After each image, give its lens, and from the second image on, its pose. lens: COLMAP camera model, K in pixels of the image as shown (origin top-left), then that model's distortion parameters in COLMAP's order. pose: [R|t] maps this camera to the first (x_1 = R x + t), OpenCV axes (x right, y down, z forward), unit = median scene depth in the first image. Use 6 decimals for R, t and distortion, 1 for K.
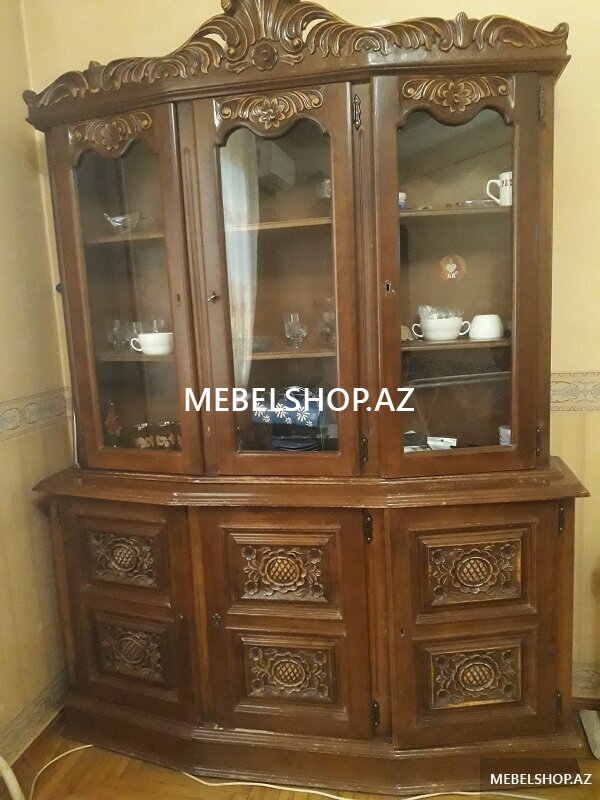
lens RADIAL K [[630.7, 0, 301.2], [0, 630.7, 401.9], [0, 0, 1]] dist [0.013220, -0.014294]
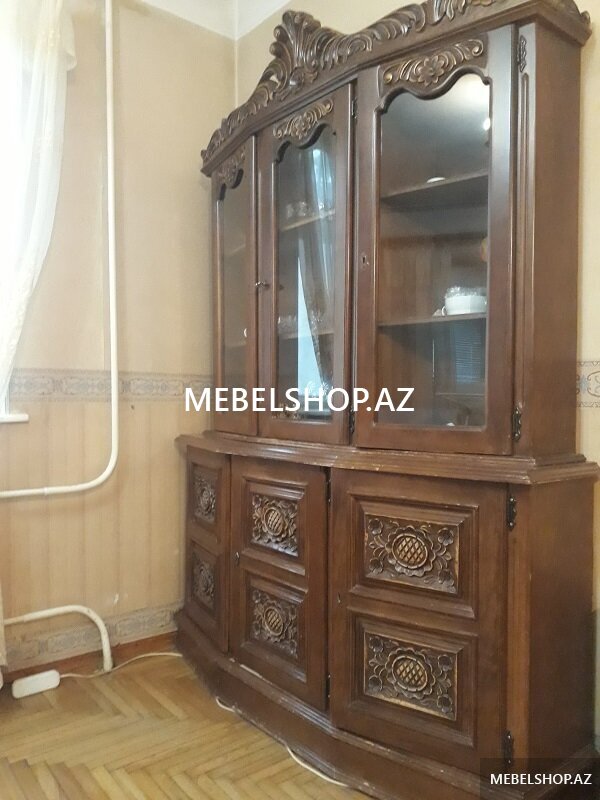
lens RADIAL K [[630.7, 0, 303.2], [0, 630.7, 398.8], [0, 0, 1]] dist [0.013220, -0.014294]
pose [[0.774934, 0.058147, -0.629362, 0.717743], [-0.136838, 0.987577, -0.077246, 0.139750], [0.617052, 0.145981, 0.773263, 0.153042]]
